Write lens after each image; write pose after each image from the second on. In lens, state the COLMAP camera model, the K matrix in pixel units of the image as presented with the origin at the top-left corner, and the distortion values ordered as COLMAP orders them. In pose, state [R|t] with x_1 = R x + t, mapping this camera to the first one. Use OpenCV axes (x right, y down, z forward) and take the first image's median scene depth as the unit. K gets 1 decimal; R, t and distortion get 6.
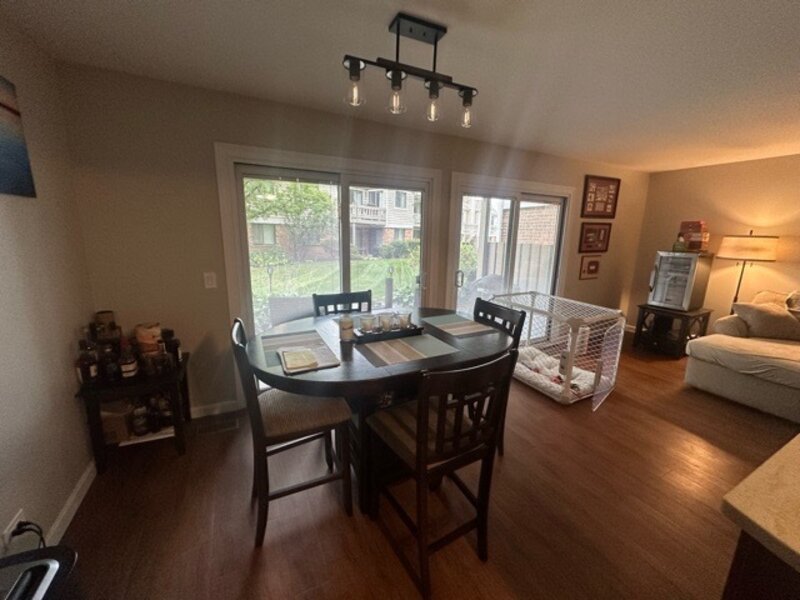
lens RADIAL K [[320.1, 0, 401.4], [0, 320.1, 298.2], [0, 0, 1]] dist [-0.002982, 0.000429]
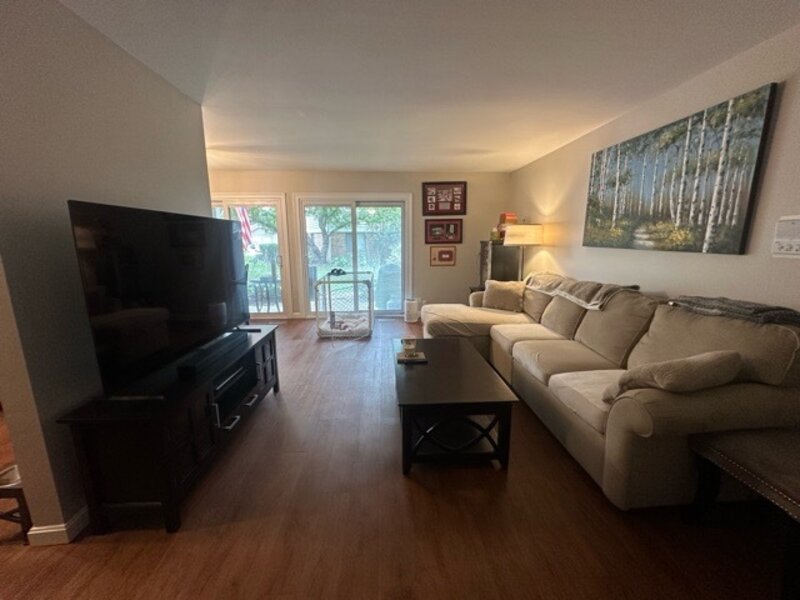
lens RADIAL K [[320.1, 0, 401.8], [0, 320.1, 298.4], [0, 0, 1]] dist [-0.002982, 0.000429]
pose [[0.909975, 0.051957, -0.411396, 0.993100], [-0.061437, 0.998062, -0.009845, 0.088425], [0.410087, 0.034234, 0.911403, -0.170302]]
